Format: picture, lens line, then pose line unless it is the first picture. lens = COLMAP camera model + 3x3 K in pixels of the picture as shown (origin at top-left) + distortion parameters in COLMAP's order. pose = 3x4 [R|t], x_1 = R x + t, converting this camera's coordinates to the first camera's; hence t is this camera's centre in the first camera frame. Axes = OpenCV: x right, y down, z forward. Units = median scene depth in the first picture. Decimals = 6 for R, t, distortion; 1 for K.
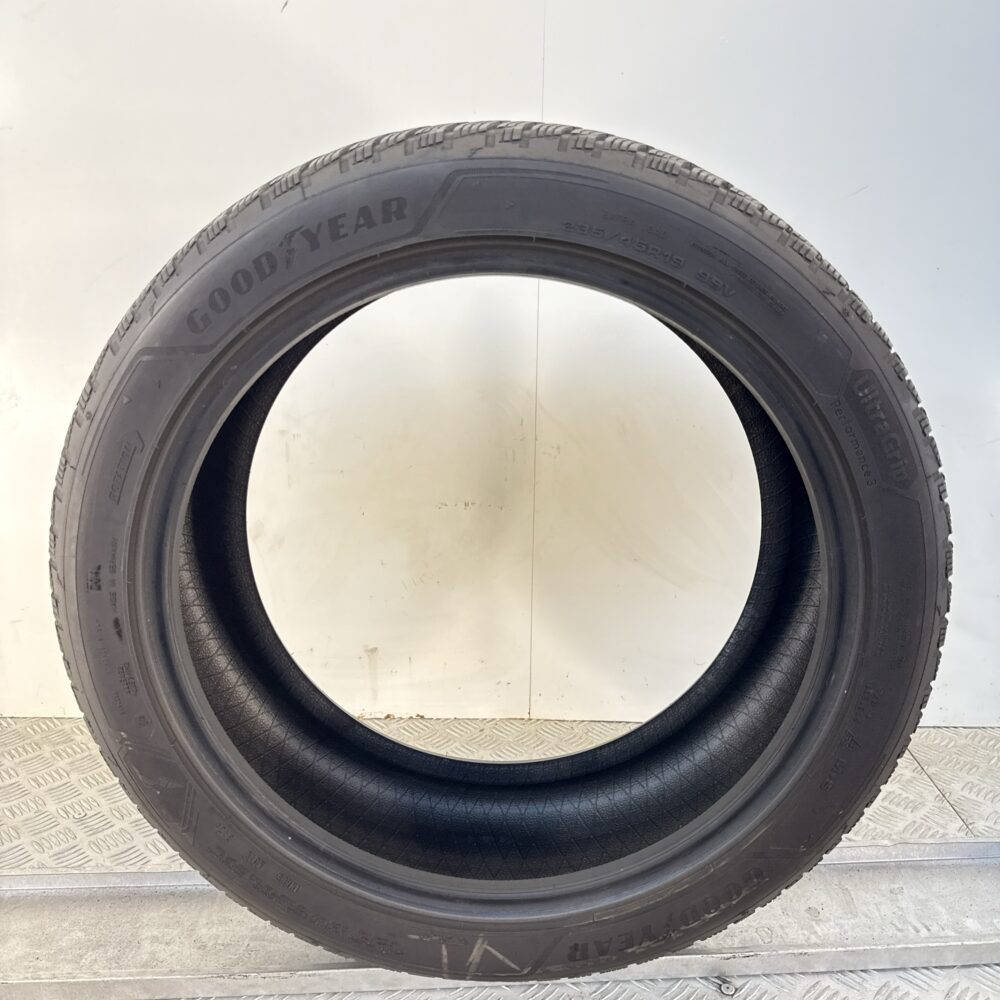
lens RADIAL K [[815.9, 0, 500.0], [0, 815.9, 500.0], [0, 0, 1]] dist [-0.001917, -0.000521]
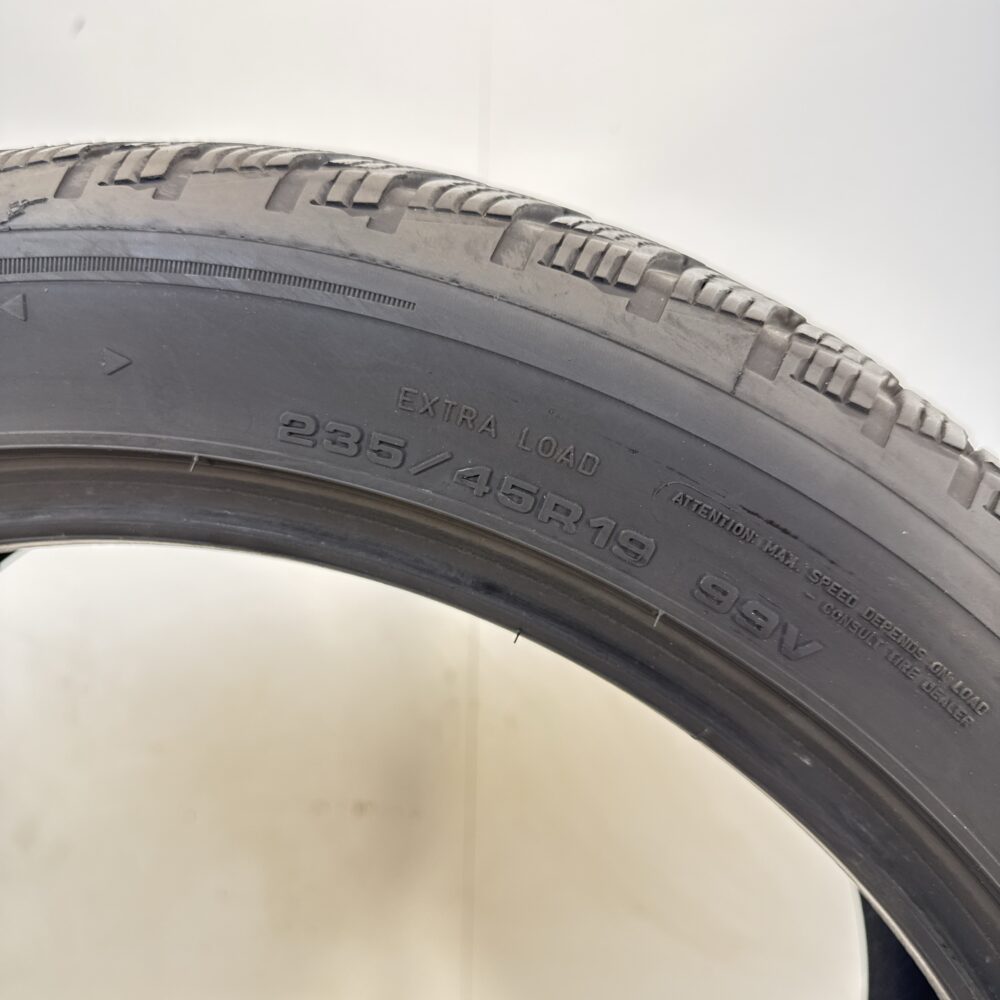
lens RADIAL K [[960.3, 0, 500.0], [0, 960.3, 500.0], [0, 0, 1]] dist [0.074054, -0.335030]
pose [[0.999011, 0.029517, -0.033264, 0.178034], [-0.034305, 0.987467, -0.154049, -0.251501], [0.028300, 0.155038, 0.987503, 0.626799]]
